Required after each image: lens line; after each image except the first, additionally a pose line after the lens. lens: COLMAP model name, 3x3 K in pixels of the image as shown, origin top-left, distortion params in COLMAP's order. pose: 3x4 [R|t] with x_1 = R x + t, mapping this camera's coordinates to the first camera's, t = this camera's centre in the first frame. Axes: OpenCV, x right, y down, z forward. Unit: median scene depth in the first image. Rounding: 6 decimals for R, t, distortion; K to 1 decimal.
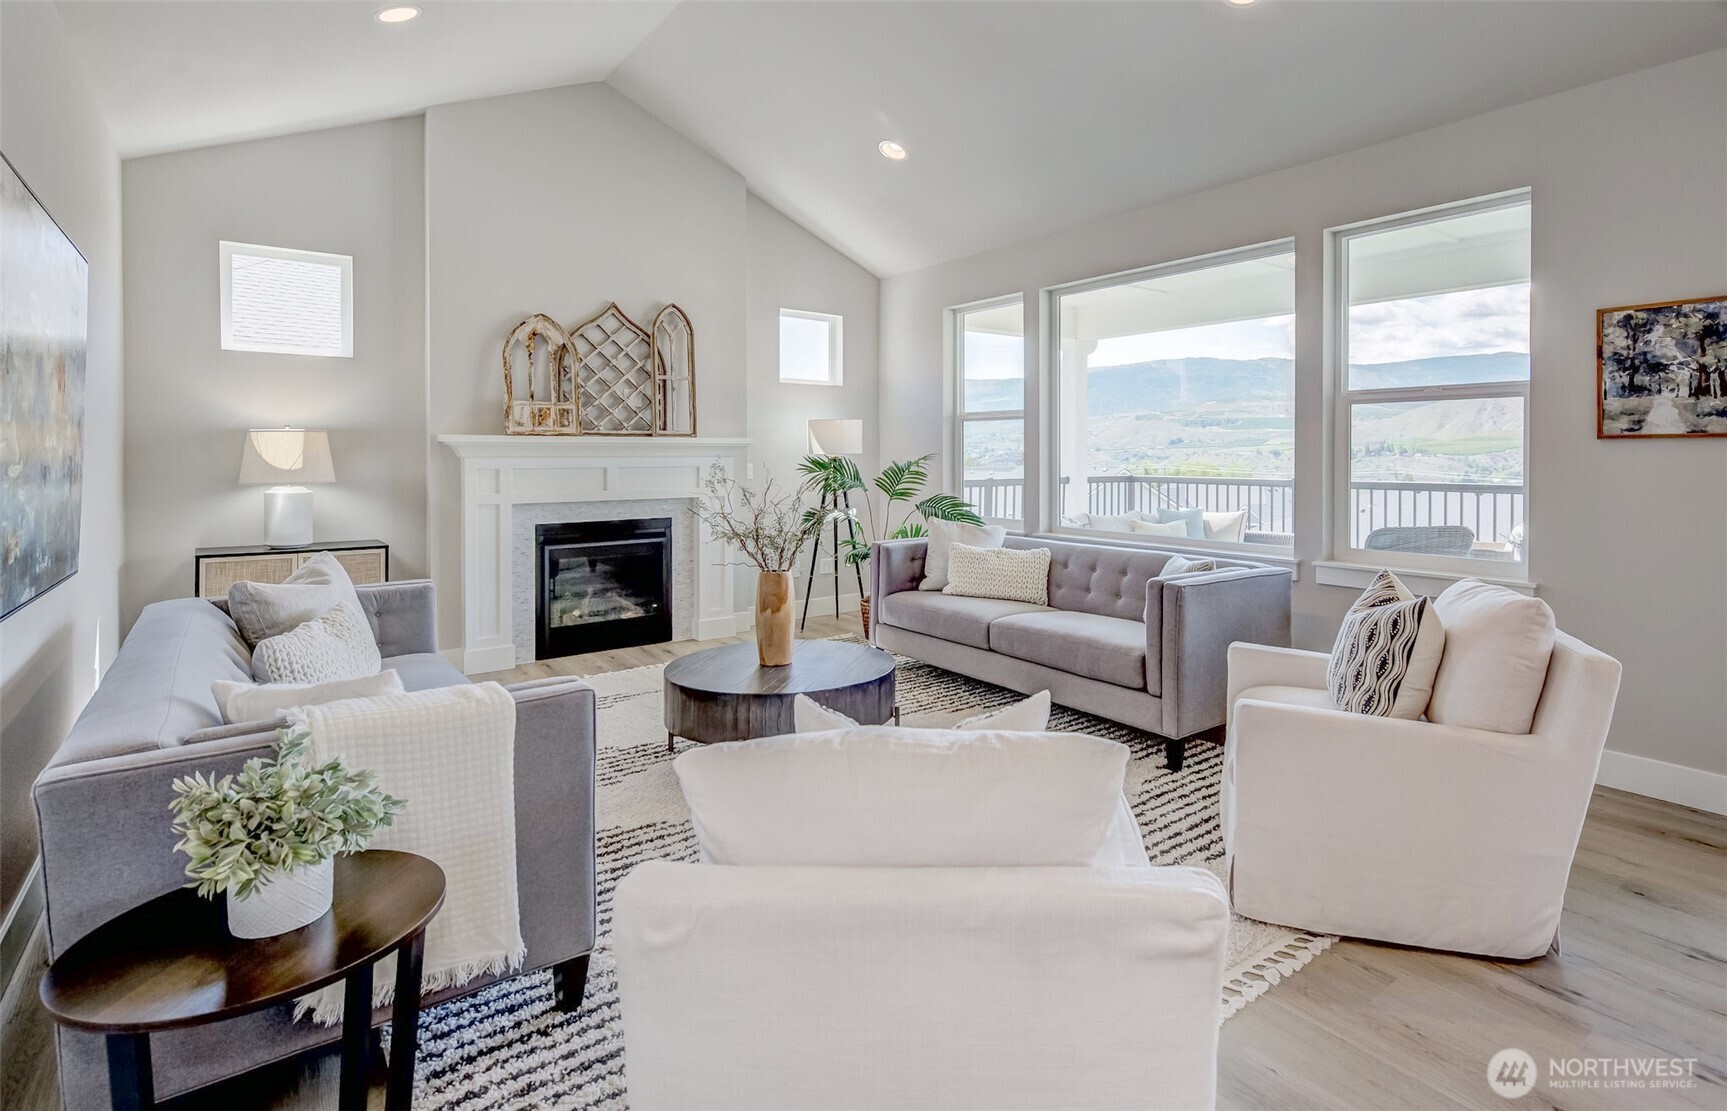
lens RADIAL K [[837.2, 0, 914.4], [0, 837.2, 462.4], [0, 0, 1]] dist [-0.001614, -0.000351]
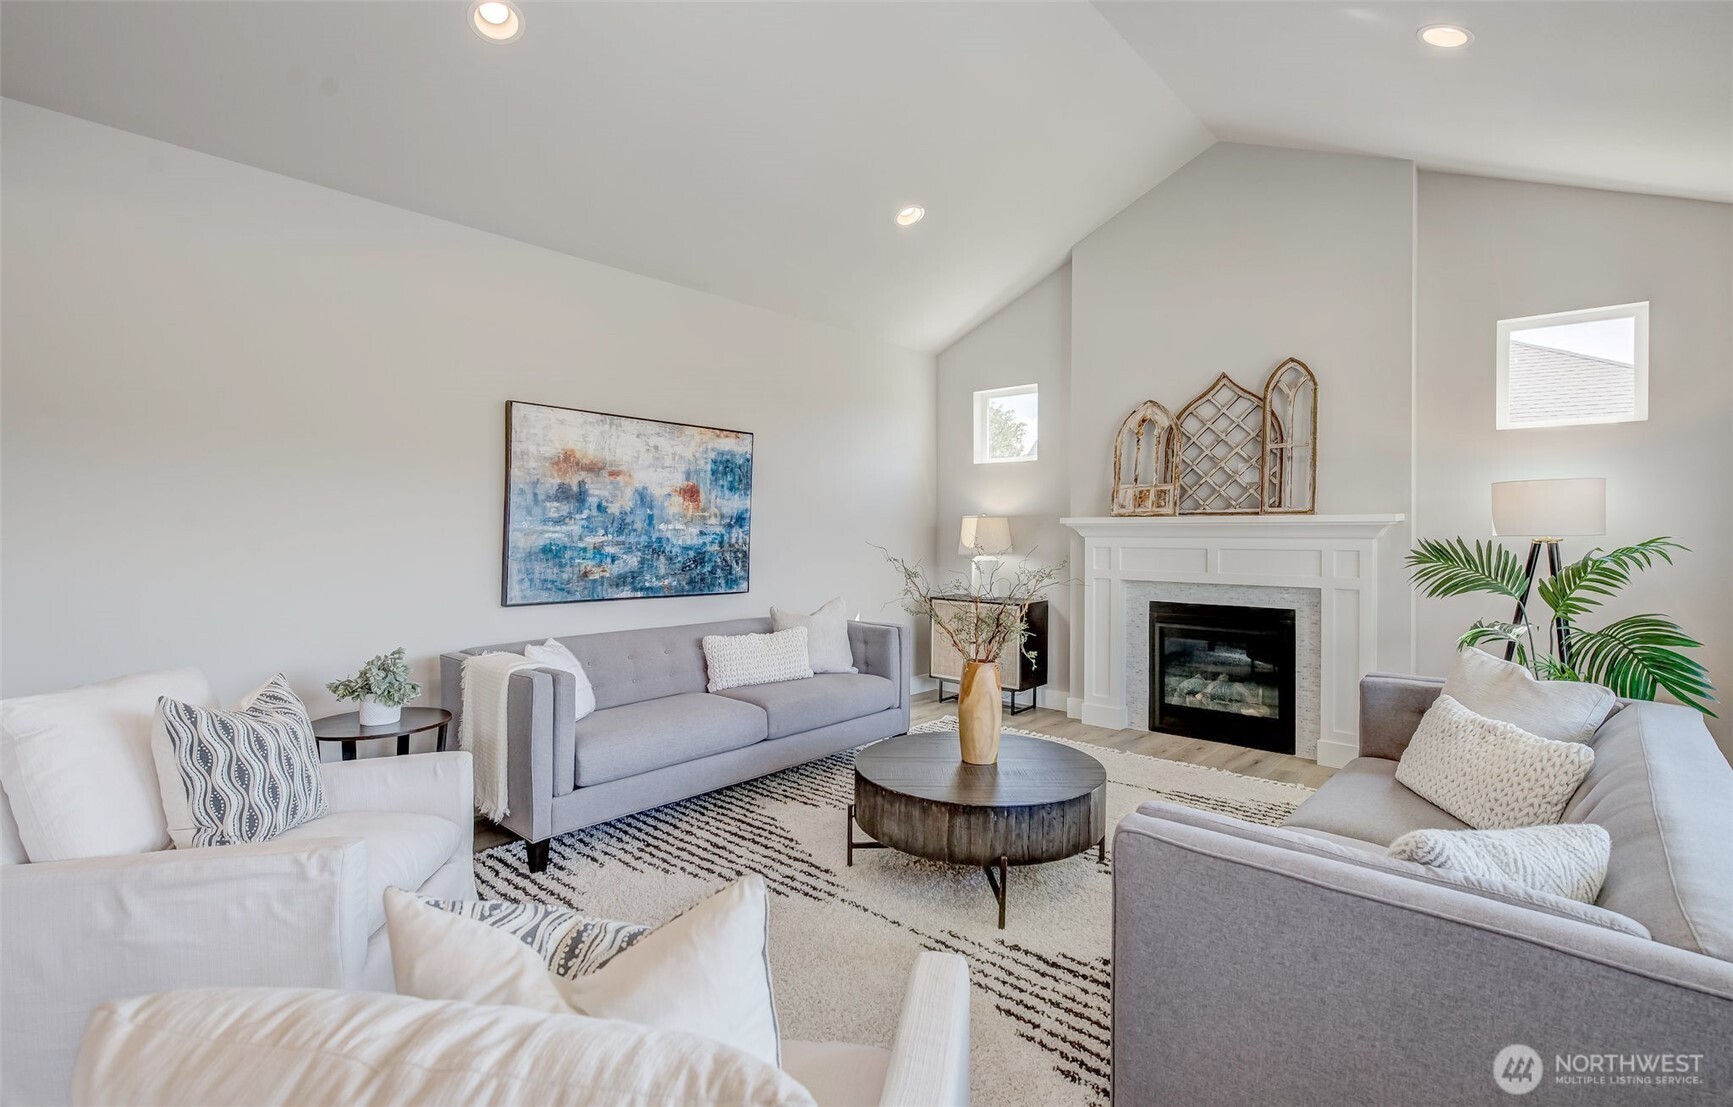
lens RADIAL K [[769.5, 0, 899.5], [0, 769.5, 536.0], [0, 0, 1]] dist [0.000769, -0.000328]
pose [[0.214249, 0.006439, -0.976758, 0.419156], [-0.013898, 0.999897, 0.003543, -0.006373], [0.976680, 0.012816, 0.214317, 0.476445]]
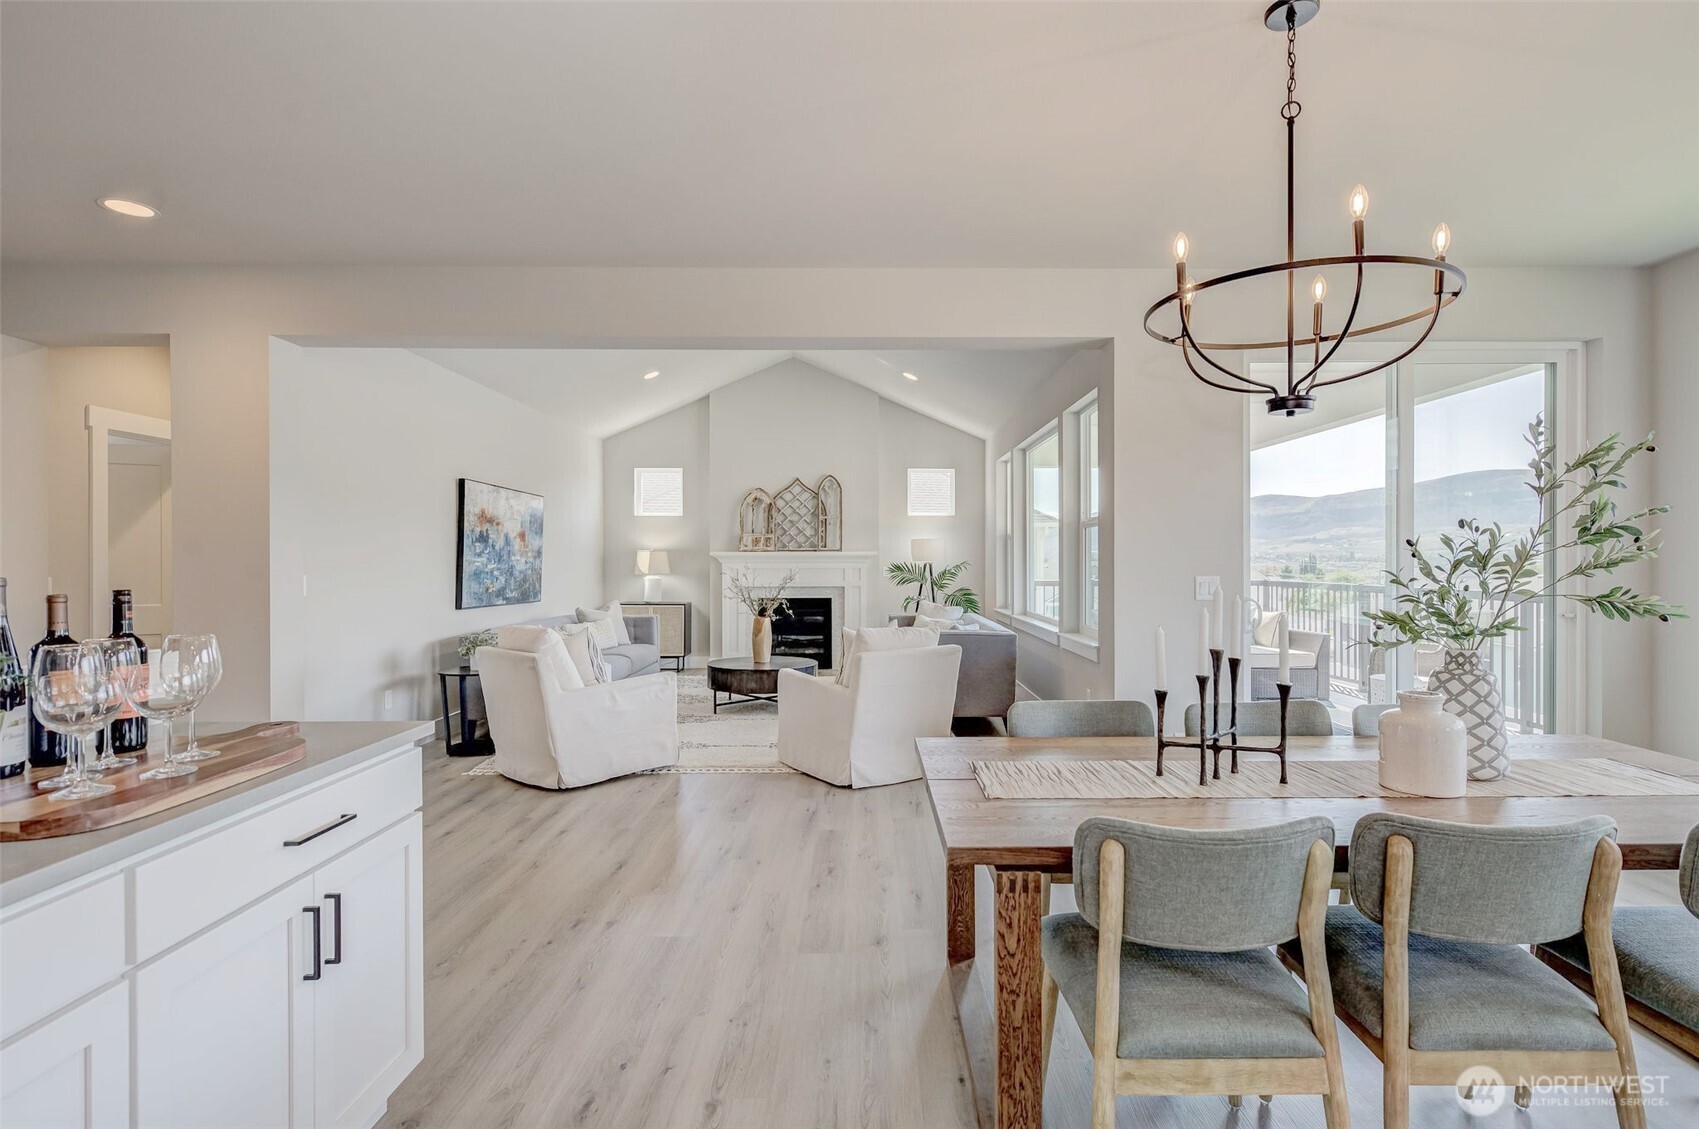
lens RADIAL K [[749.2, 0, 849.5], [0, 749.2, 564.5], [0, 0, 1]] dist [0.001083, -0.000015]
pose [[0.791676, 0.002930, -0.610935, 0.745543], [-0.005513, 0.999982, -0.002348, 0.000373], [0.610917, 0.005227, 0.791678, -0.223690]]
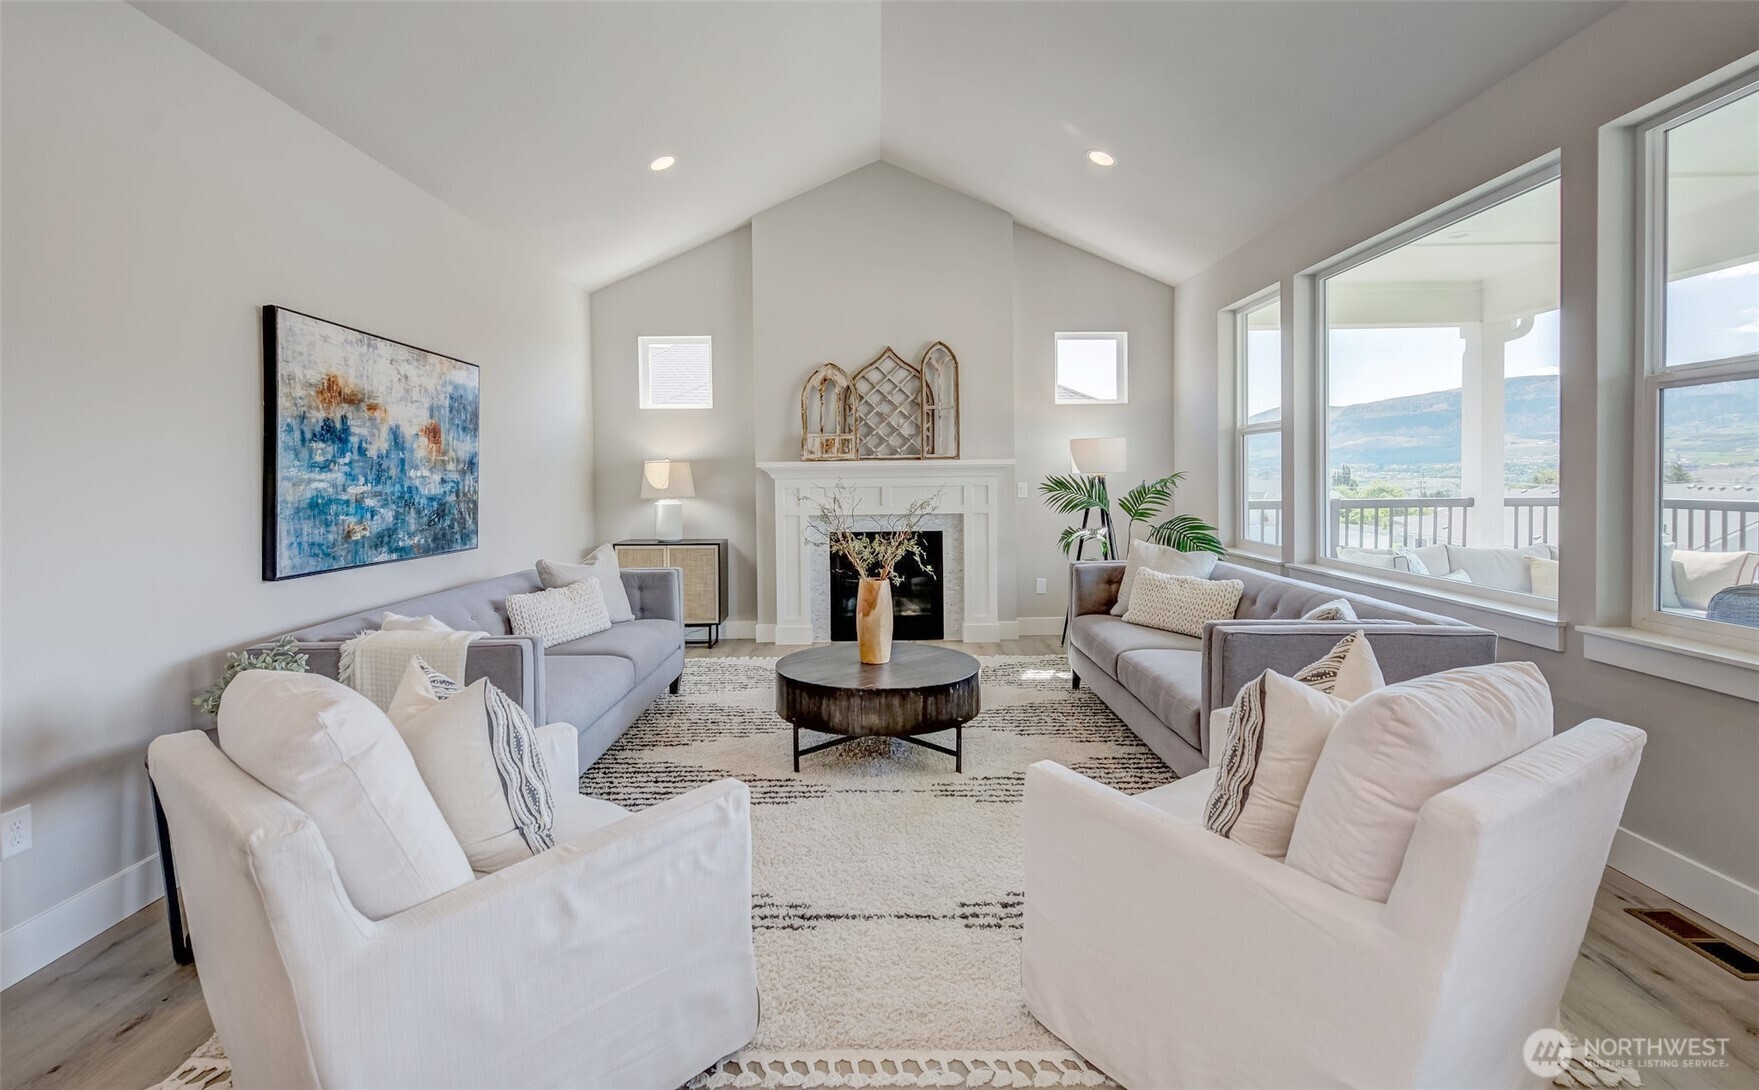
lens RADIAL K [[785.2, 0, 864.8], [0, 785.2, 493.3], [0, 0, 1]] dist [-0.000437, -0.000169]
pose [[0.787473, 0.005187, -0.616327, 0.305946], [0.004427, 0.999891, 0.014071, -0.000346], [0.616333, -0.013809, 0.787365, 0.108266]]
